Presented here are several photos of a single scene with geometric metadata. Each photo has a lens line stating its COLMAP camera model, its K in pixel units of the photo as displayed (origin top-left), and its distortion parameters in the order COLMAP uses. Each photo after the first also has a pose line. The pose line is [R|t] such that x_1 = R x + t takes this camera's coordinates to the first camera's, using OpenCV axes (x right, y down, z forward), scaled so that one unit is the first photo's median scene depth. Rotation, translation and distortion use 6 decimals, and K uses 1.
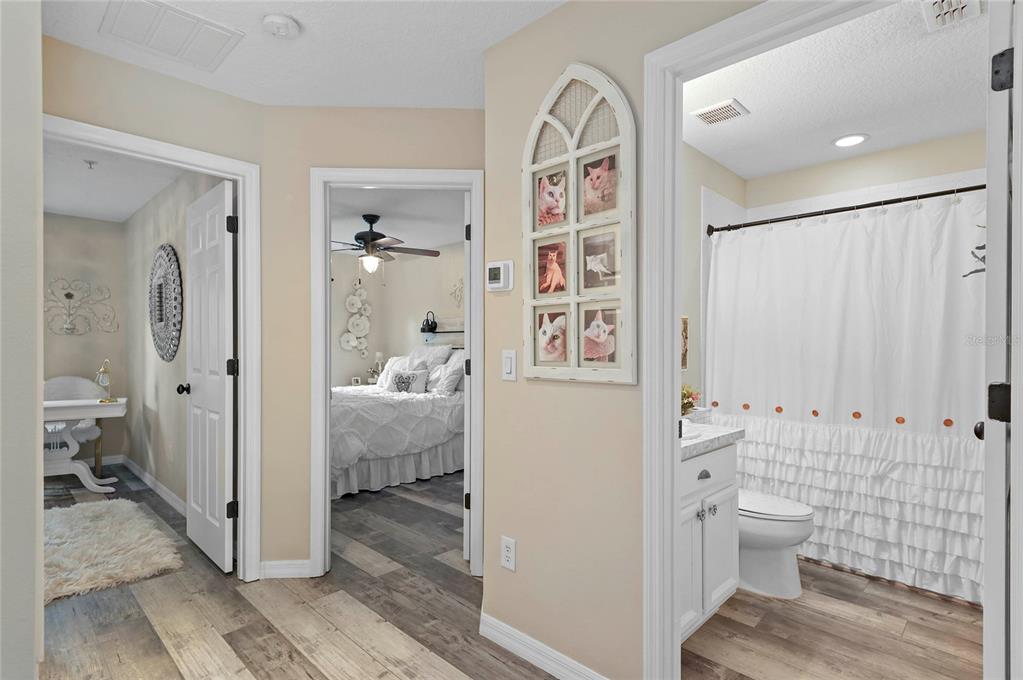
lens RADIAL K [[507.8, 0, 510.2], [0, 507.8, 351.5], [0, 0, 1]] dist [0.002447, -0.000206]
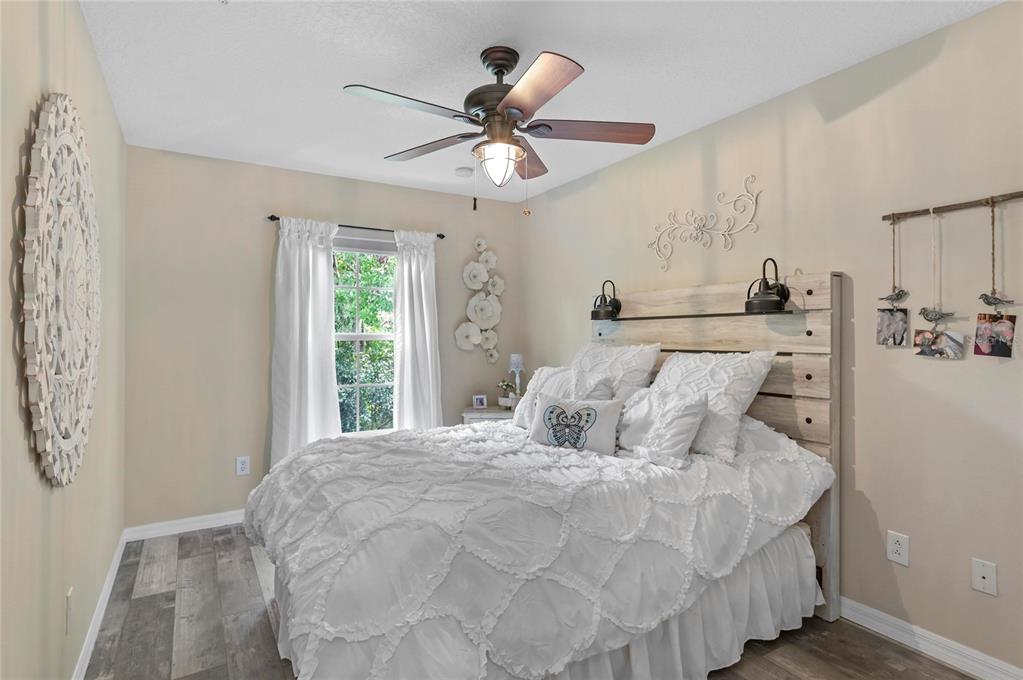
lens RADIAL K [[522.0, 0, 511.5], [0, 522.0, 340.0], [0, 0, 1]] dist [0.001114, 0.000181]
pose [[0.966595, -0.004691, -0.256266, -0.261578], [0.003863, 0.999986, -0.003737, -0.032138], [0.256280, 0.002622, 0.966599, 0.998389]]
